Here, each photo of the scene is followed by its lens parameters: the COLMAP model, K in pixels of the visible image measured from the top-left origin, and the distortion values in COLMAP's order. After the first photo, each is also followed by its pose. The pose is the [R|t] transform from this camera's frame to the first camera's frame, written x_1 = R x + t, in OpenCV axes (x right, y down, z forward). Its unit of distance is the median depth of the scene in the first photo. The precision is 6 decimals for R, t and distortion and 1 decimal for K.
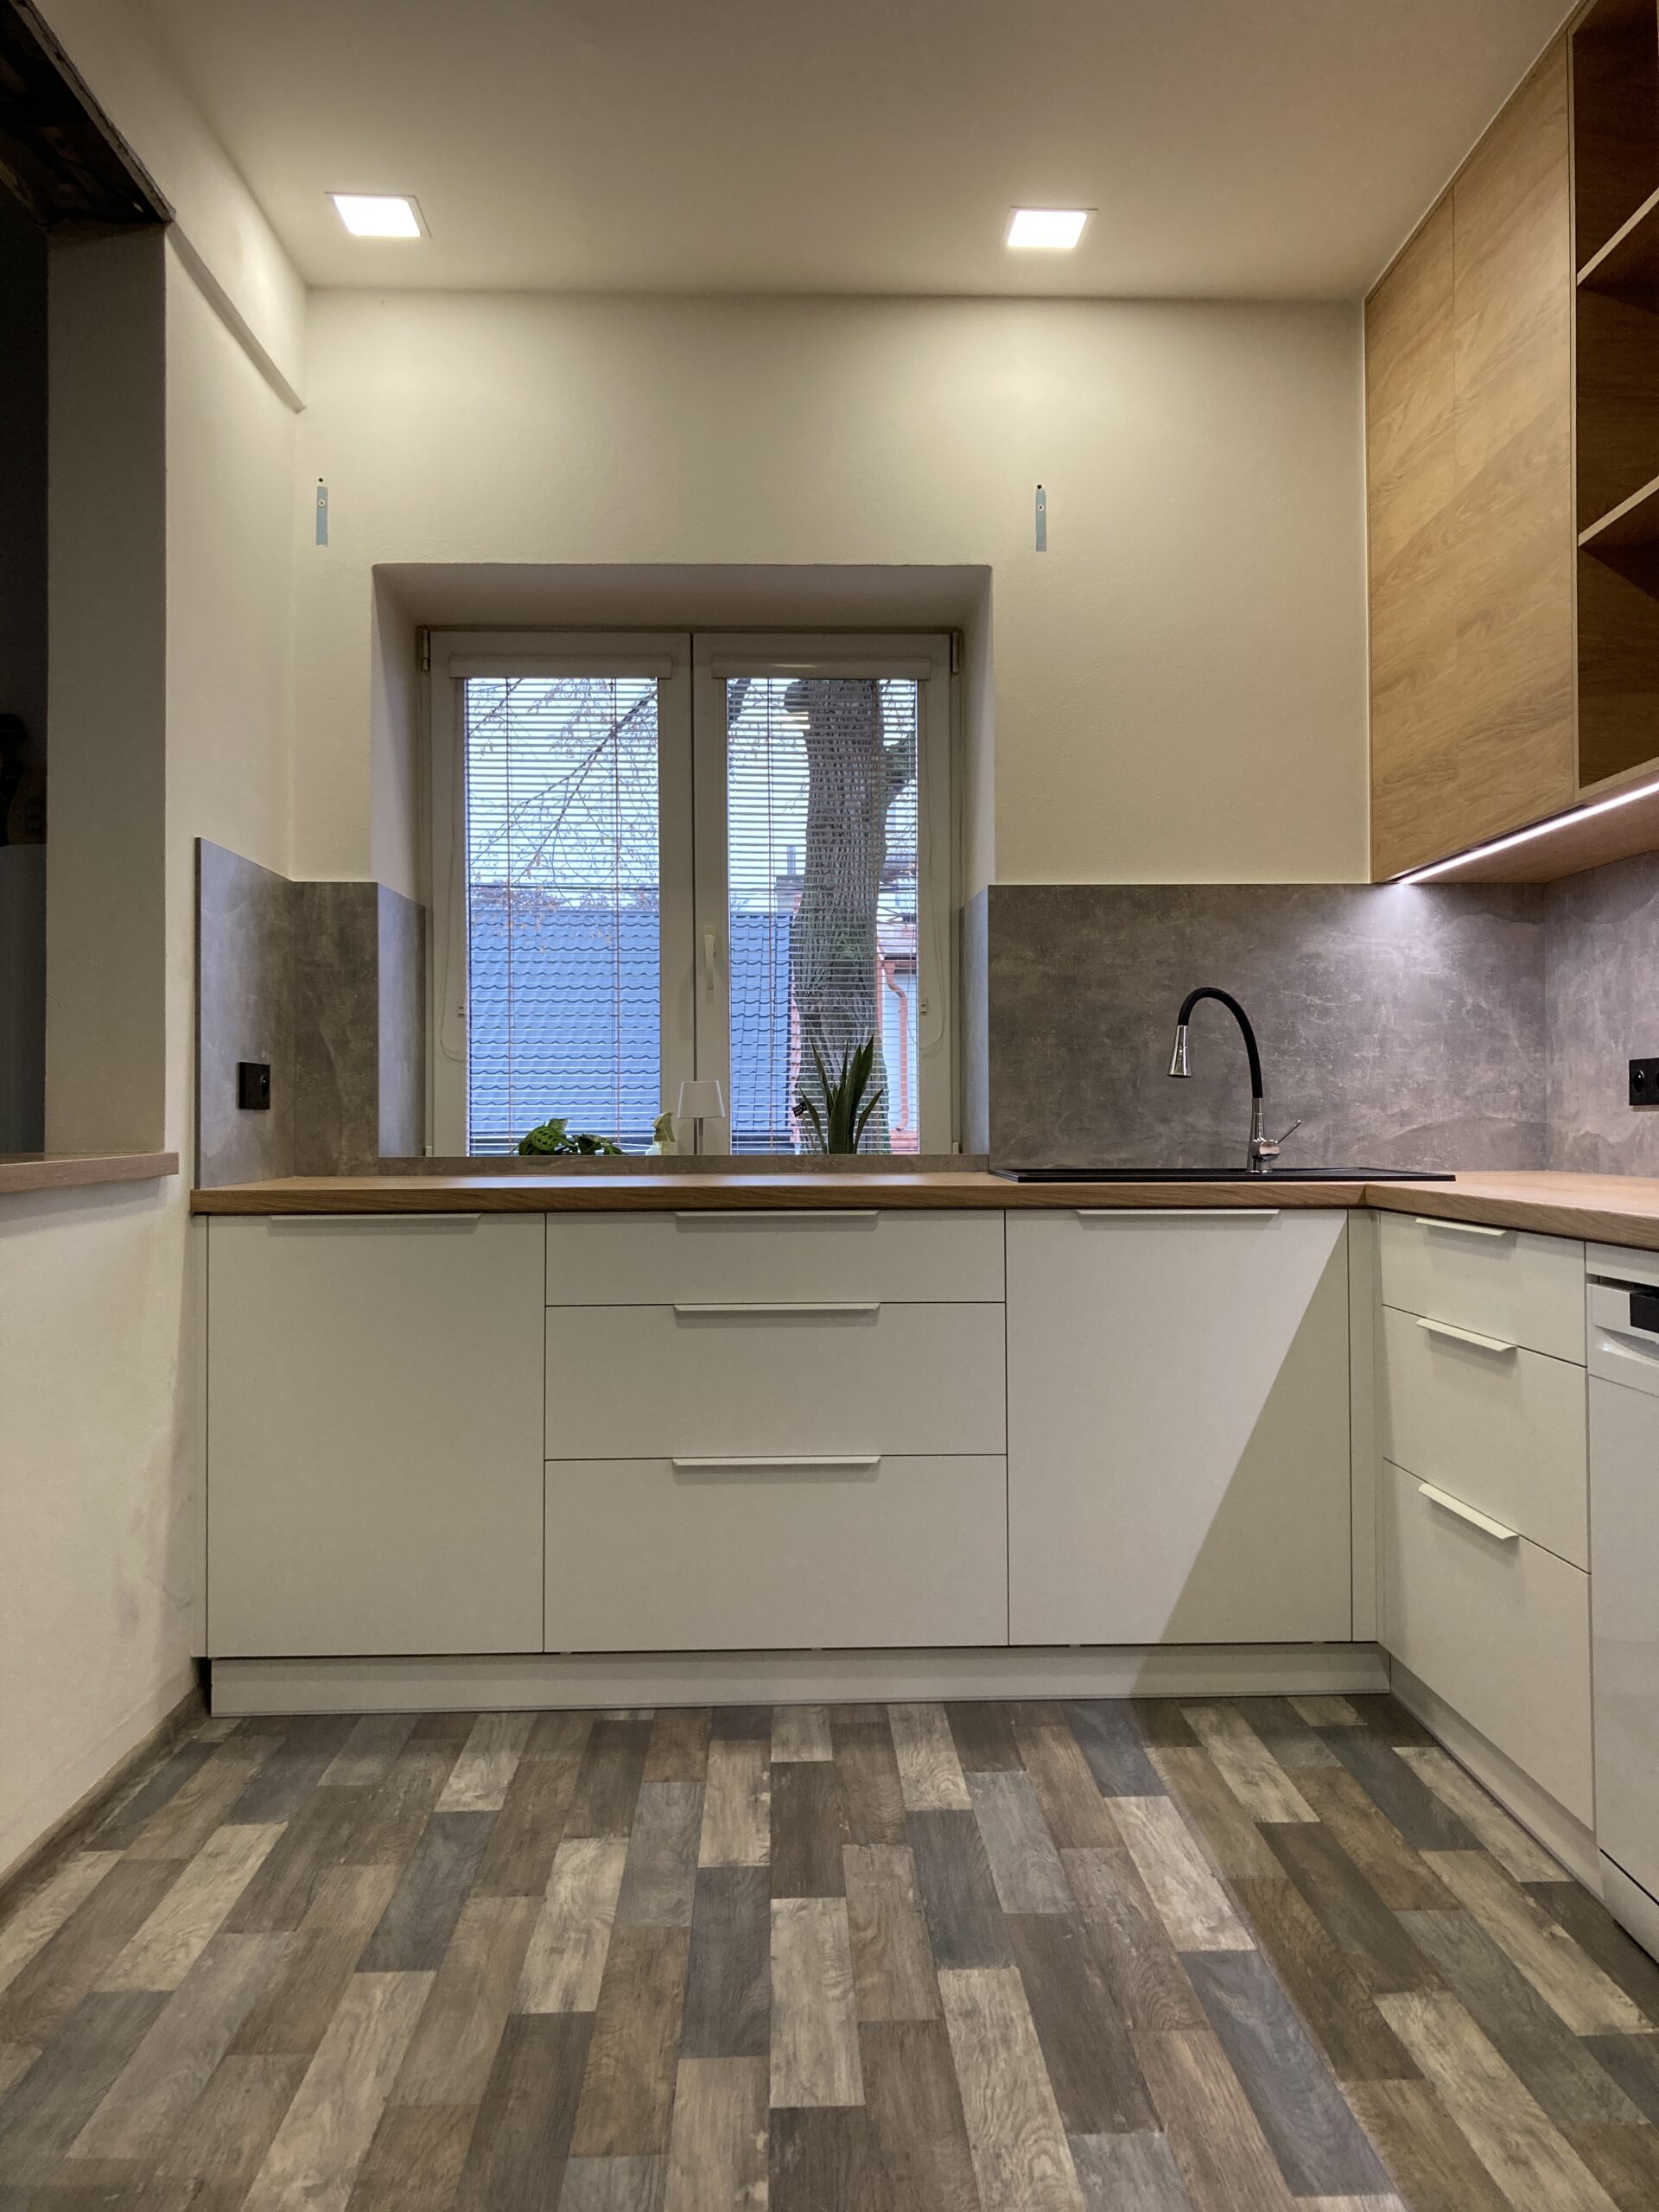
lens RADIAL K [[1806.8, 0, 853.1], [0, 1806.8, 1084.4], [0, 0, 1]] dist [0.033502, -0.038640]
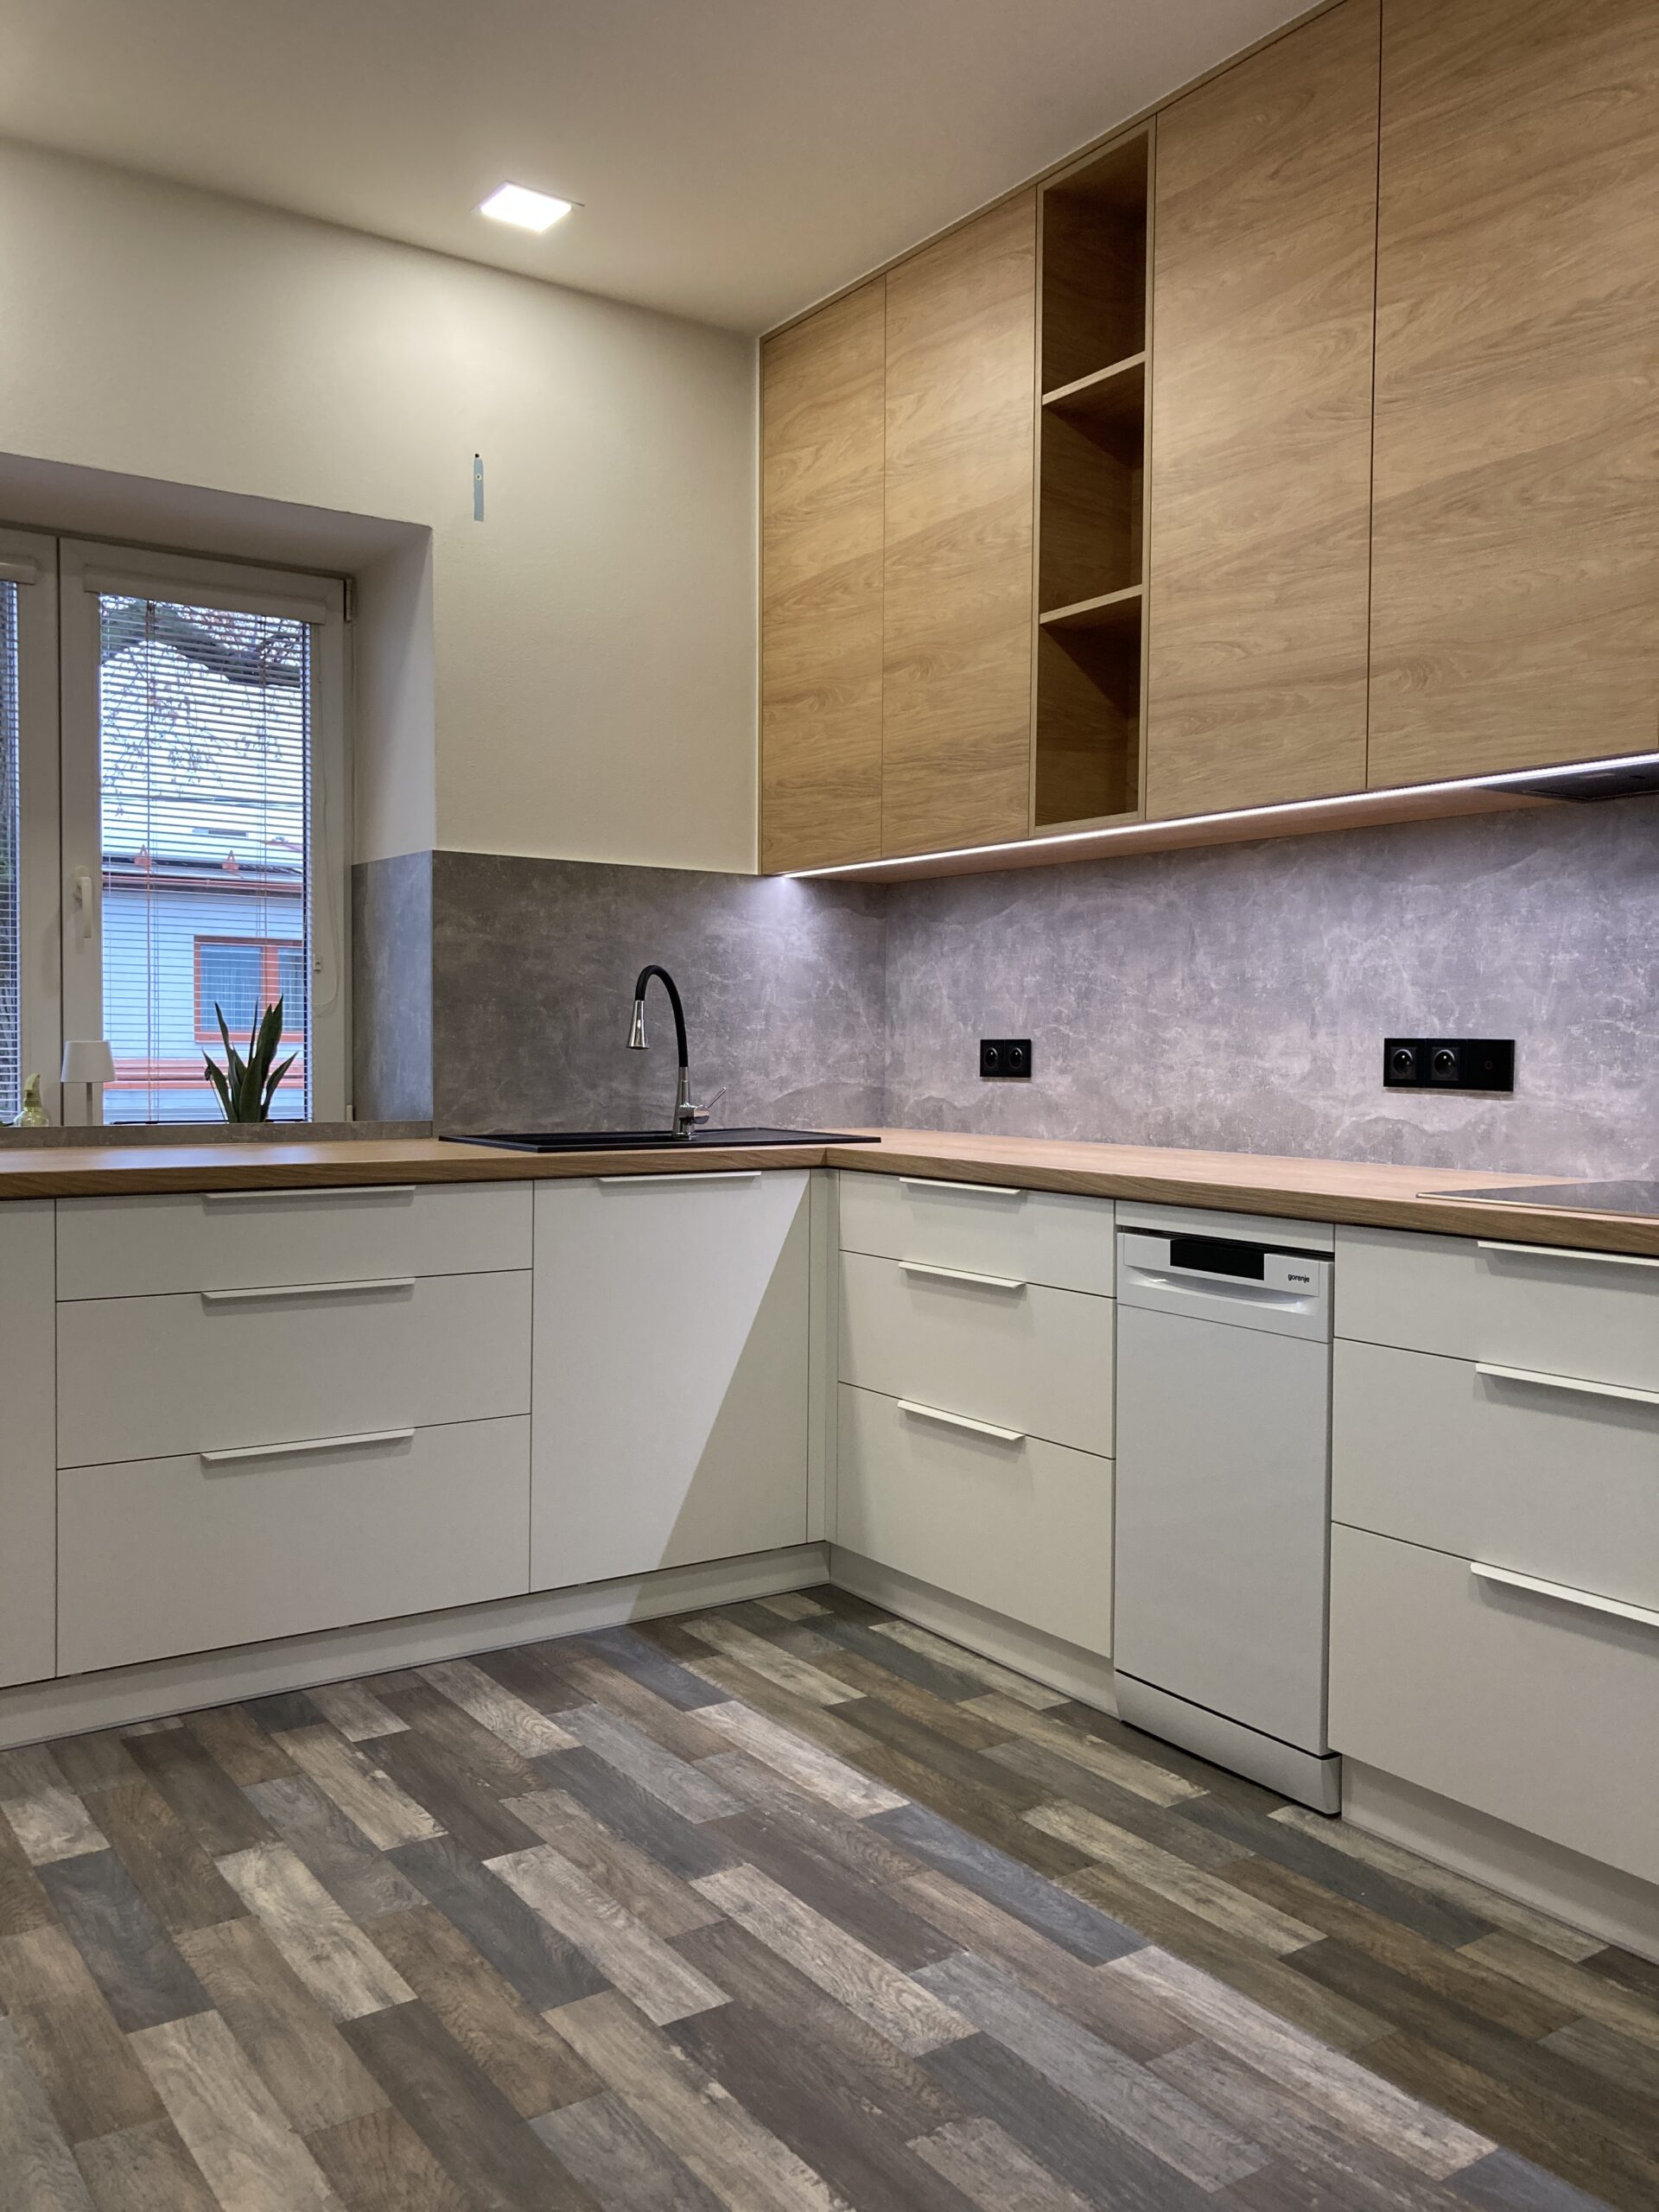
lens RADIAL K [[1806.8, 0, 858.1], [0, 1806.8, 1103.5], [0, 0, 1]] dist [0.033502, -0.038640]
pose [[0.841704, -0.005470, 0.539912, -0.334045], [-0.022075, 0.998764, 0.044534, -0.025811], [-0.539488, -0.049403, 0.840542, 0.029948]]
